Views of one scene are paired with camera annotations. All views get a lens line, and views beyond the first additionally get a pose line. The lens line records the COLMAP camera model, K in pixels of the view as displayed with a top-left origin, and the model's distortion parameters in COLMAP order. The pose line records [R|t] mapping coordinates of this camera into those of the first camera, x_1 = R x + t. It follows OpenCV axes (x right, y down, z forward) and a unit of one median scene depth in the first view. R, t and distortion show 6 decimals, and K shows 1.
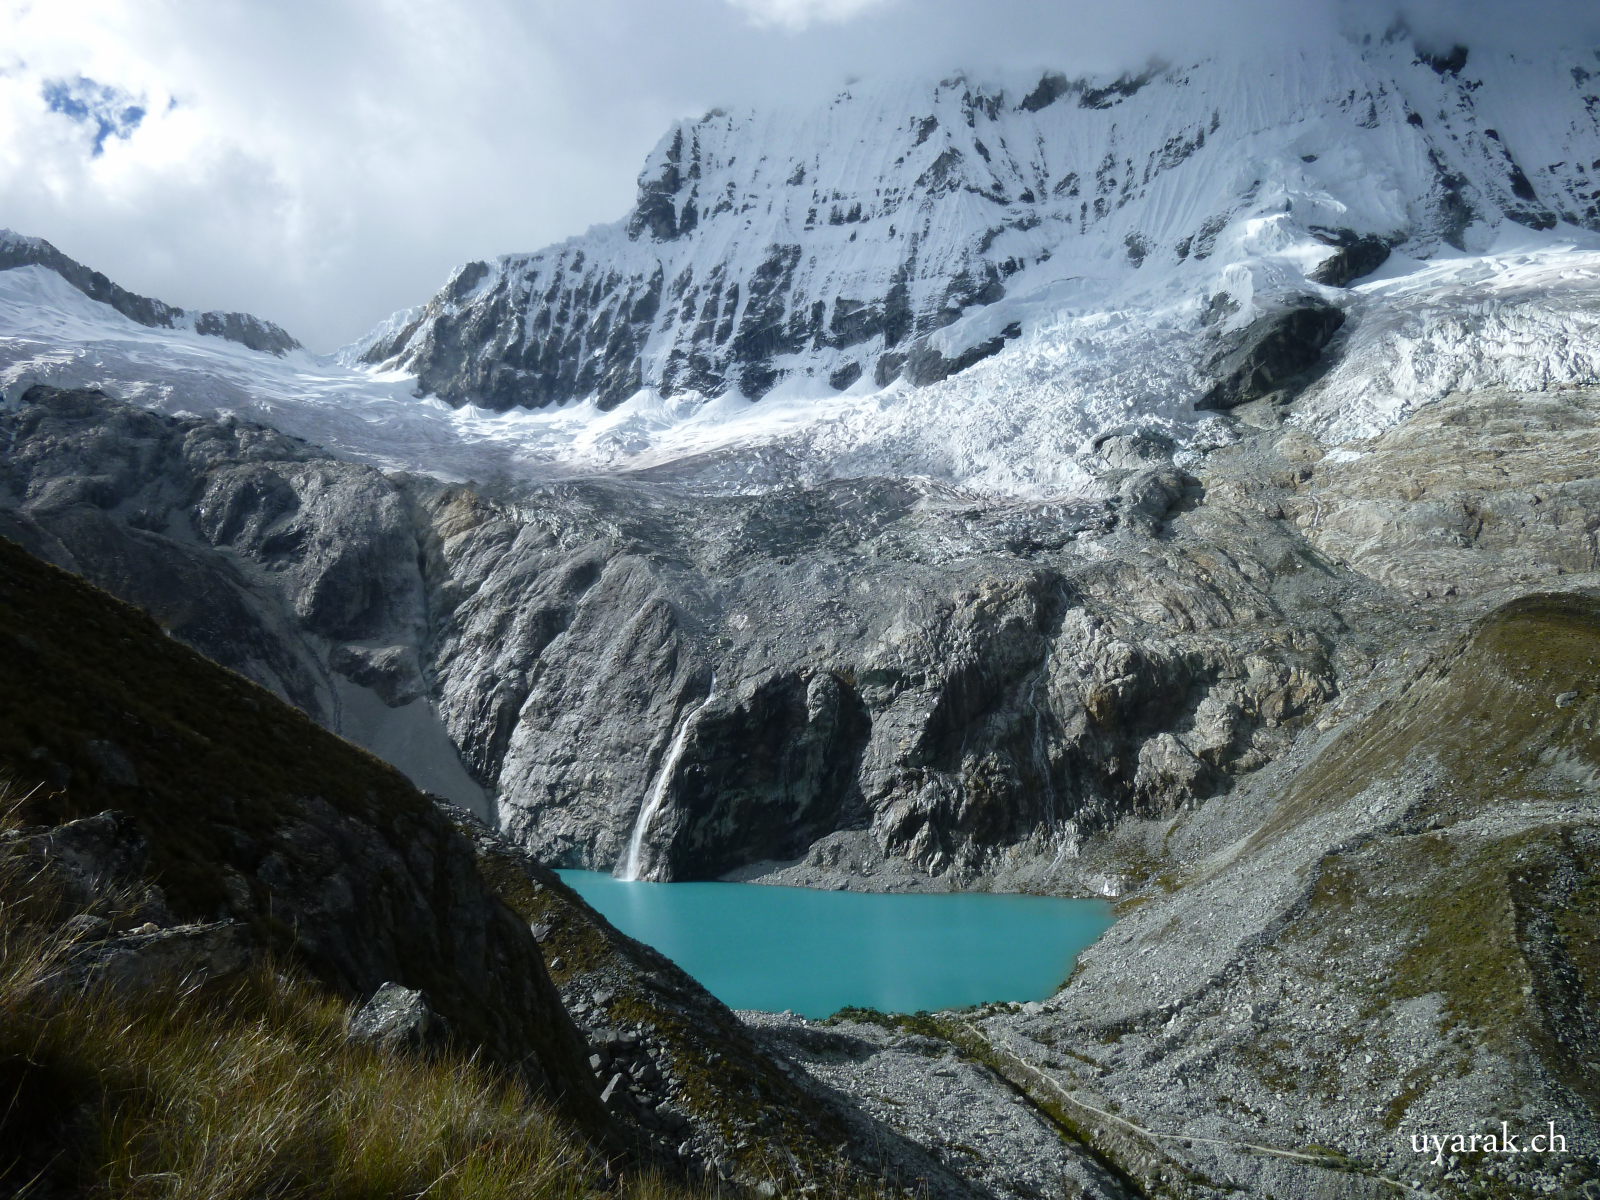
lens RADIAL K [[1175.3, 0, 798.2], [0, 1175.3, 602.5], [0, 0, 1]] dist [-0.008421, -0.016390]
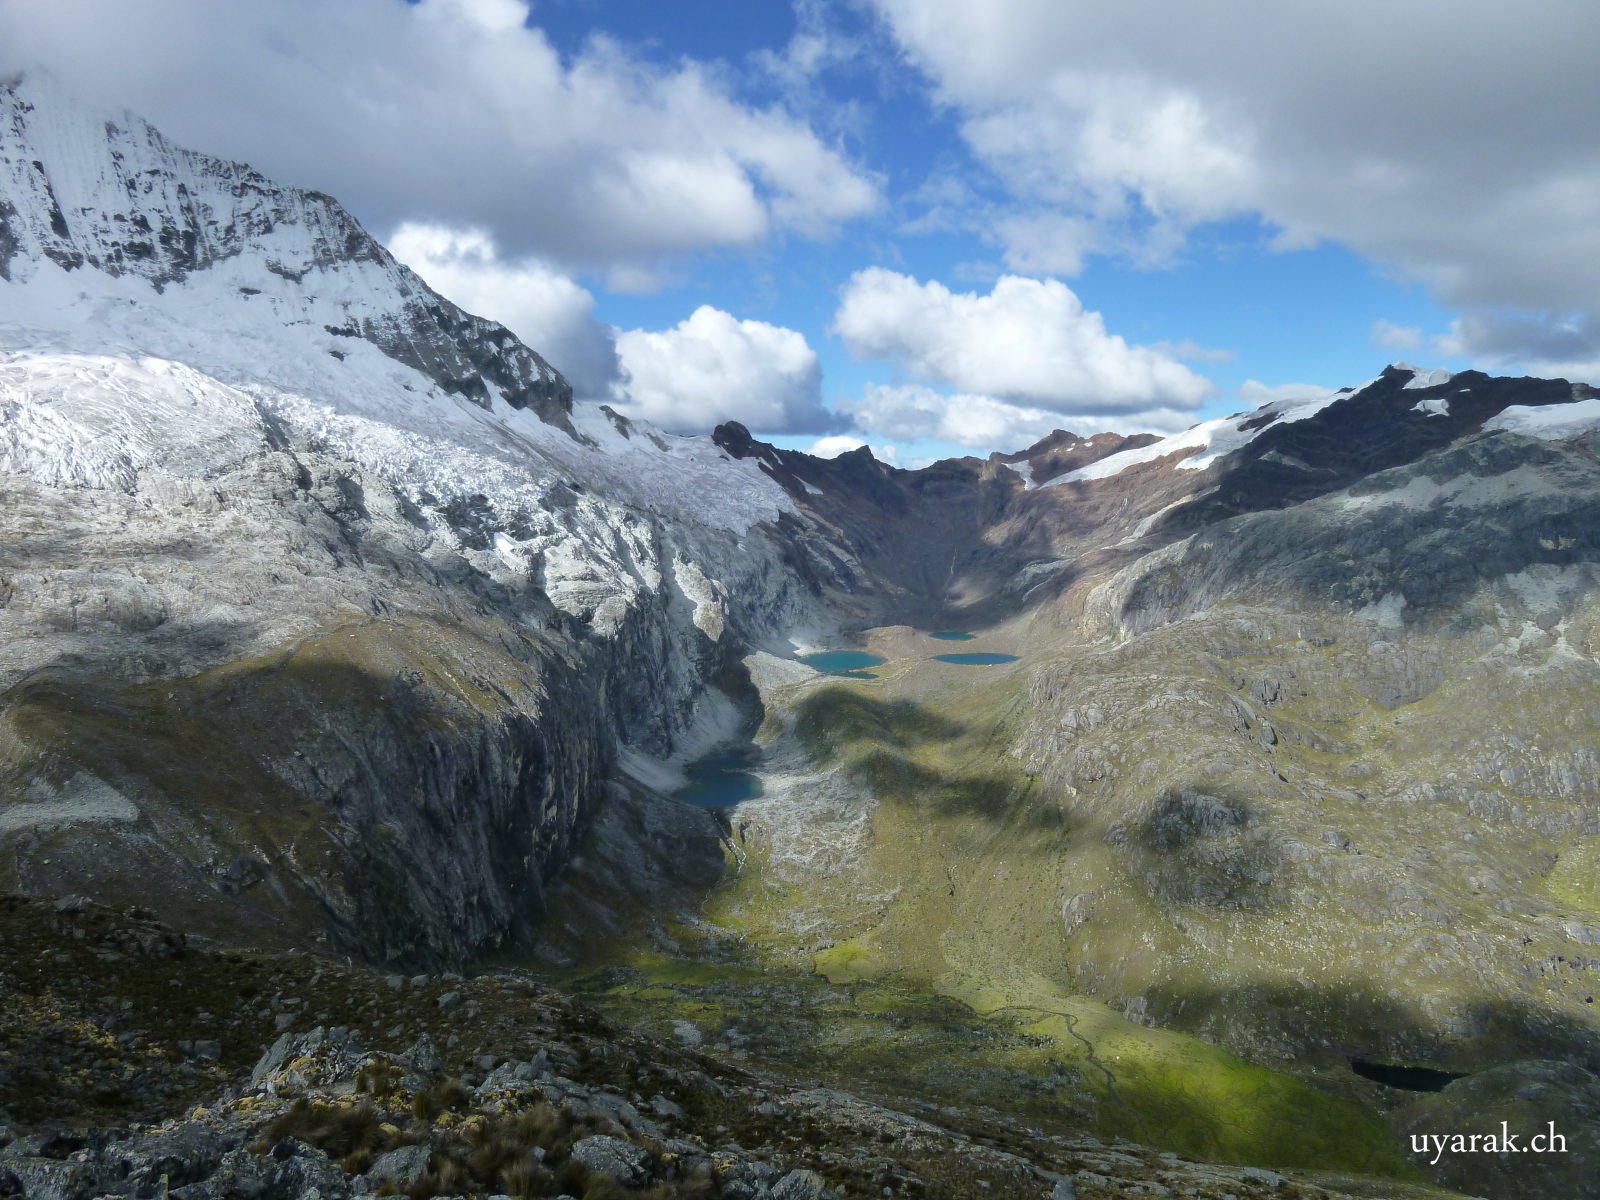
lens RADIAL K [[1175.3, 0, 798.3], [0, 1175.3, 600.3], [0, 0, 1]] dist [-0.008421, -0.016390]
pose [[0.435686, -0.041284, 0.899151, -0.350569], [-0.096584, 0.991036, 0.092303, -0.256307], [-0.894902, -0.127059, 0.427793, -0.593400]]
